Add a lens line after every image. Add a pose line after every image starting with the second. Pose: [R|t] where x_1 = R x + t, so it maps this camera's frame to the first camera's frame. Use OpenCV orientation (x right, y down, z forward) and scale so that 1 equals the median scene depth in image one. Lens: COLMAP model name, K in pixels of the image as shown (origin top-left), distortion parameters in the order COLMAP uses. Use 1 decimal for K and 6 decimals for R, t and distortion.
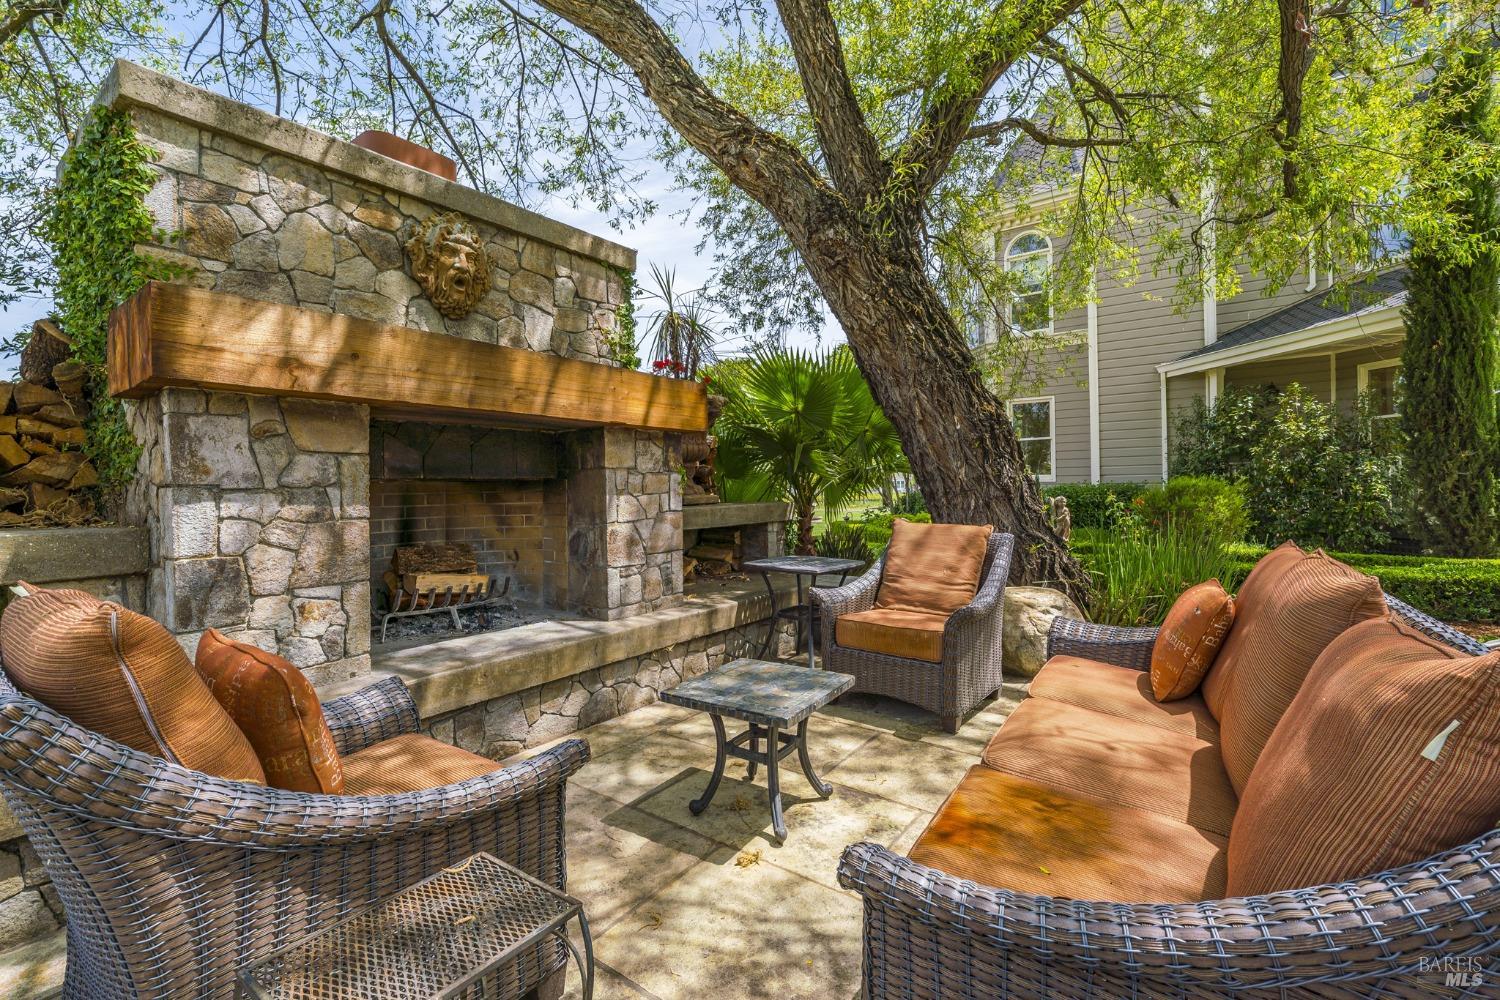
lens RADIAL K [[647.0, 0, 746.6], [0, 647.0, 479.2], [0, 0, 1]] dist [-0.000025, 0.000015]
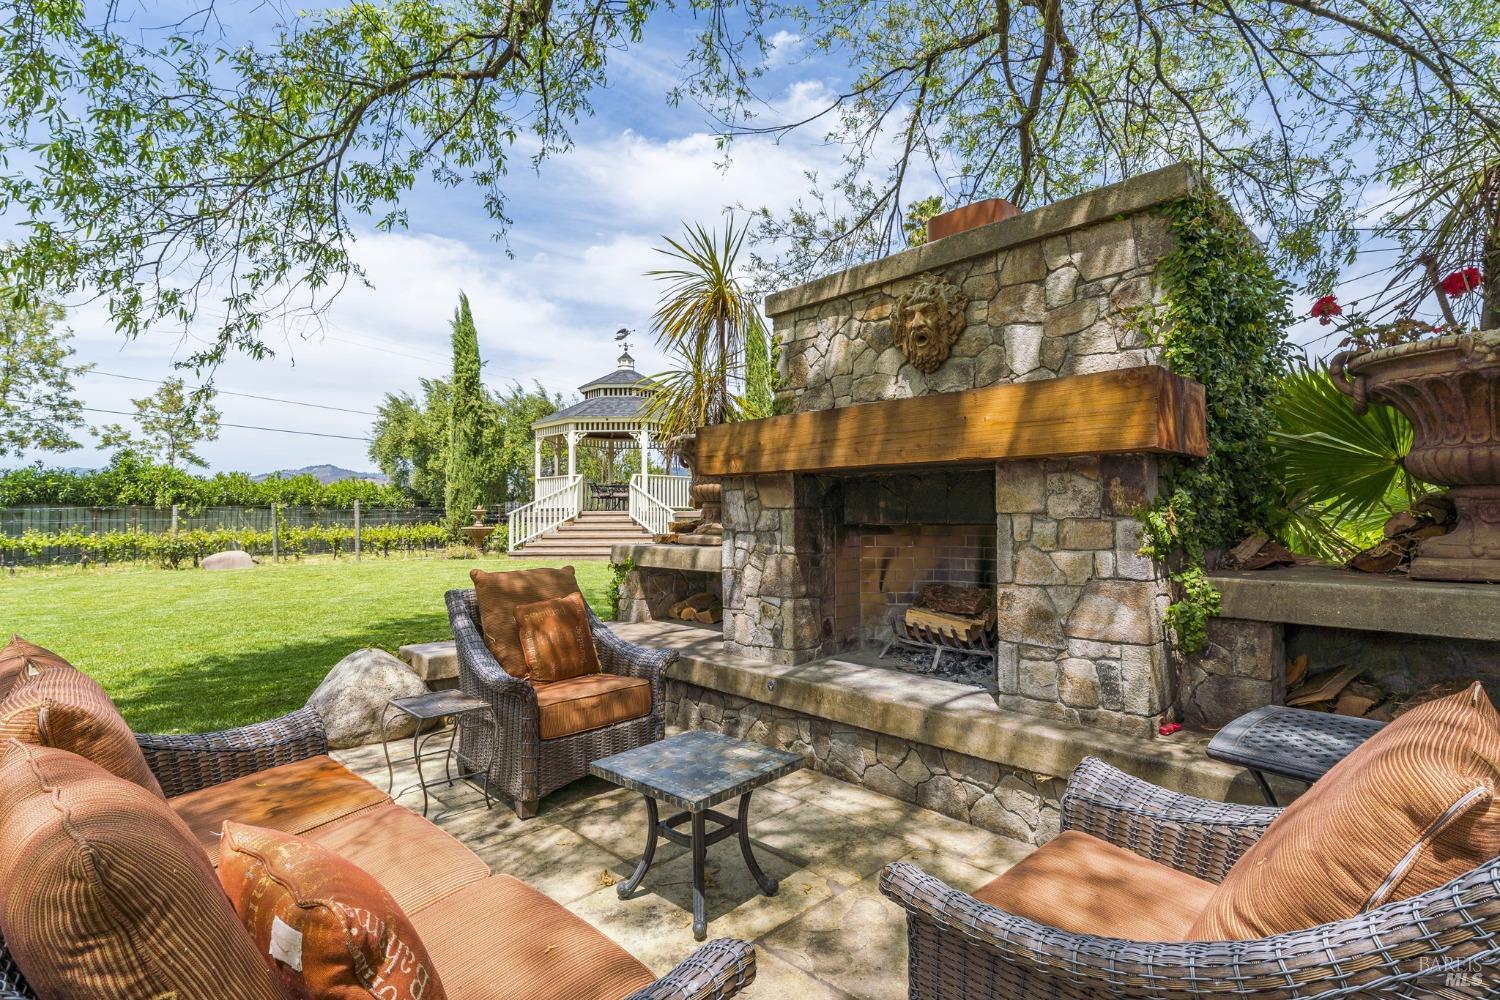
lens RADIAL K [[699.1, 0, 750.0], [0, 699.1, 500.0], [0, 0, 1]] dist [-0.000112, 0.000161]
pose [[-0.141894, -0.016969, -0.989736, 0.727937], [0.012599, 0.999741, -0.018947, -0.023021], [0.989802, -0.015159, -0.141643, 0.886957]]
